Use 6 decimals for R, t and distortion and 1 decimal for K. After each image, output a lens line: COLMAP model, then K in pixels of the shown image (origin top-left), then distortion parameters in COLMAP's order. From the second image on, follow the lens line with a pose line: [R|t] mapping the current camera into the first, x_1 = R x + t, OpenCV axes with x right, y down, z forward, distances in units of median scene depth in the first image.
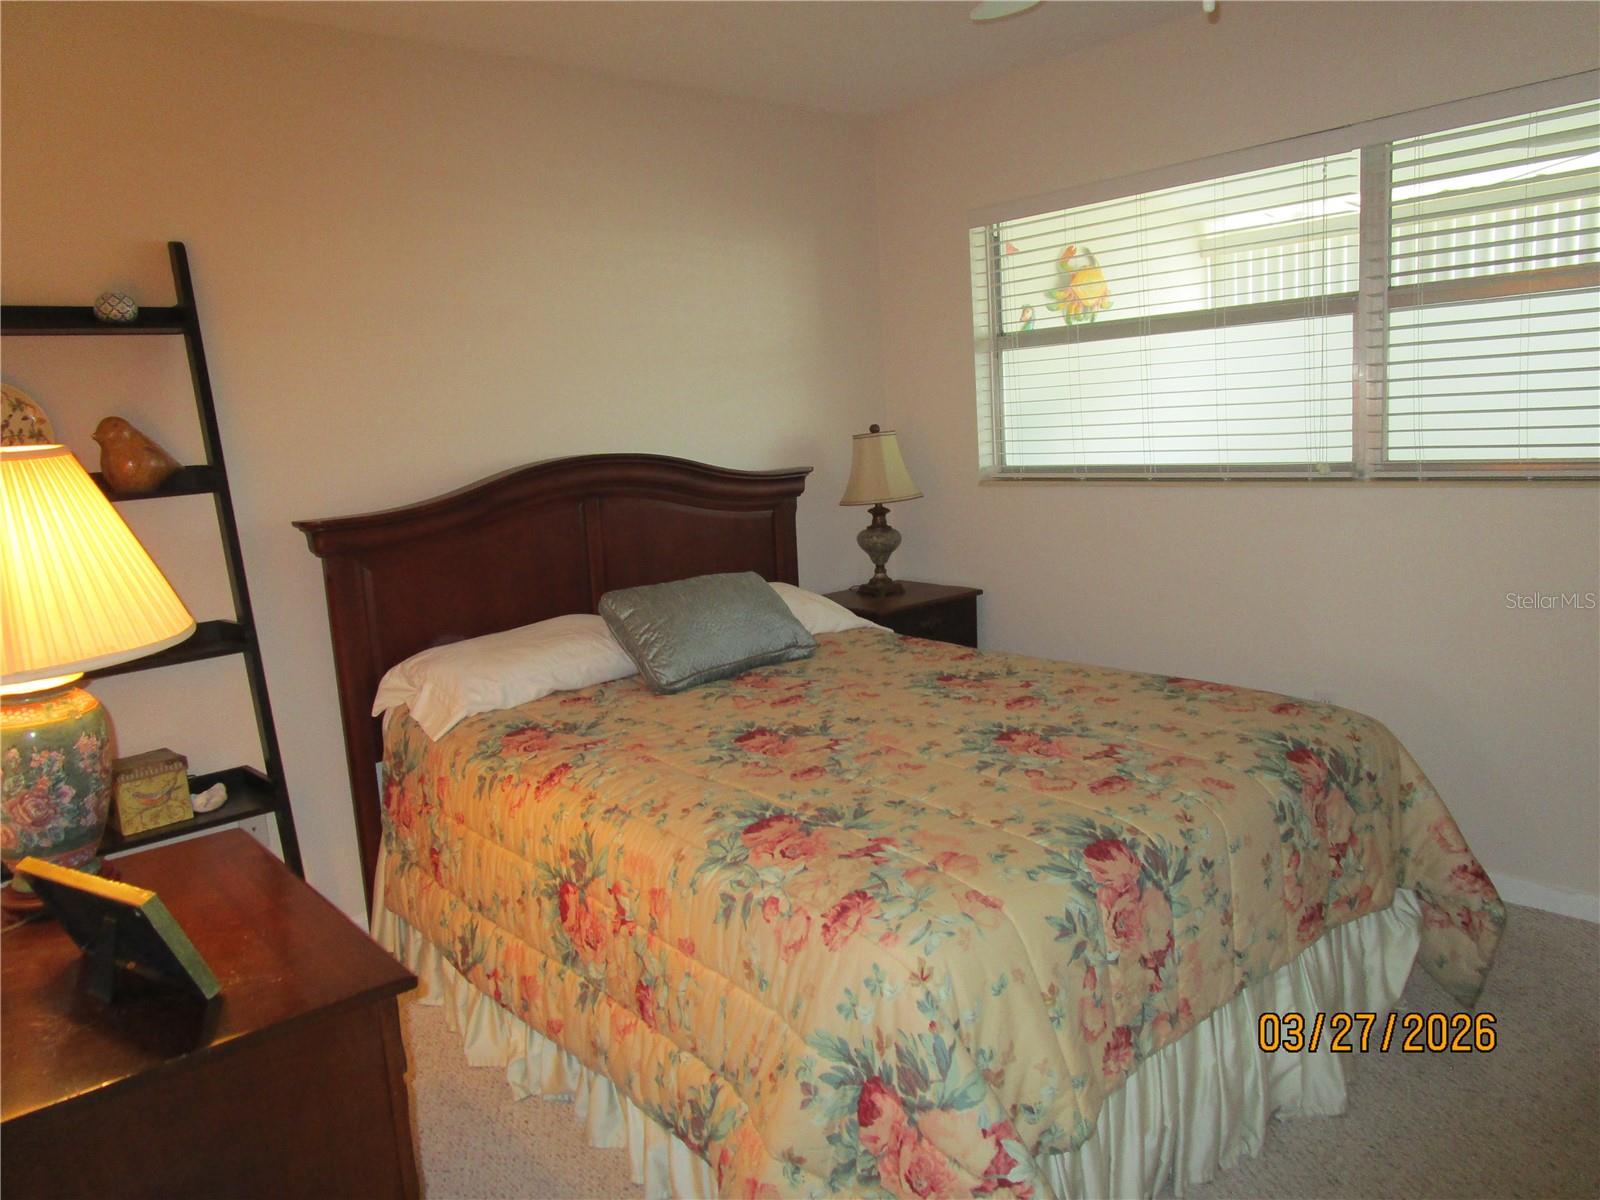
lens RADIAL K [[1142.1, 0, 796.3], [0, 1142.1, 604.9], [0, 0, 1]] dist [-0.025729, 0.008024]
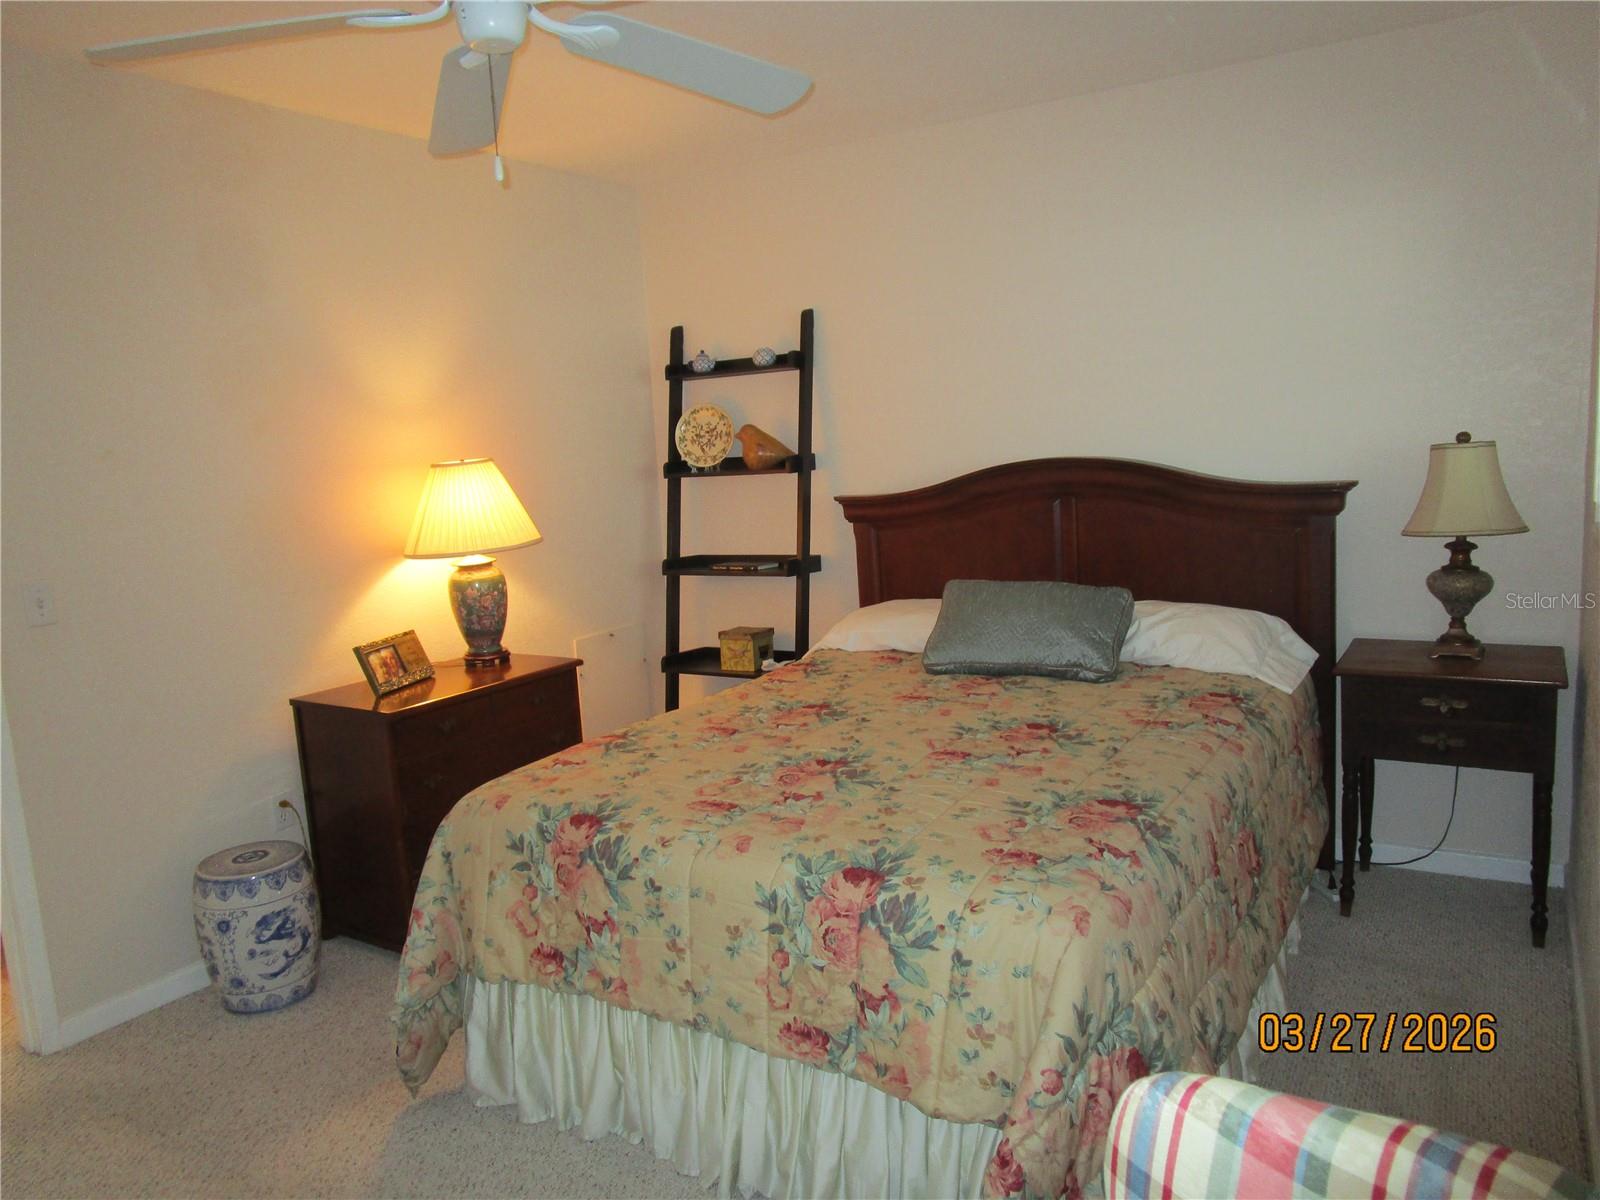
lens RADIAL K [[1131.7, 0, 798.8], [0, 1131.7, 606.0], [0, 0, 1]] dist [-0.023365, 0.003100]
pose [[0.288862, 0.186572, -0.939015, 1.120870], [-0.116980, 0.980356, 0.158801, -0.190425], [0.950197, 0.063974, 0.305012, 0.620895]]
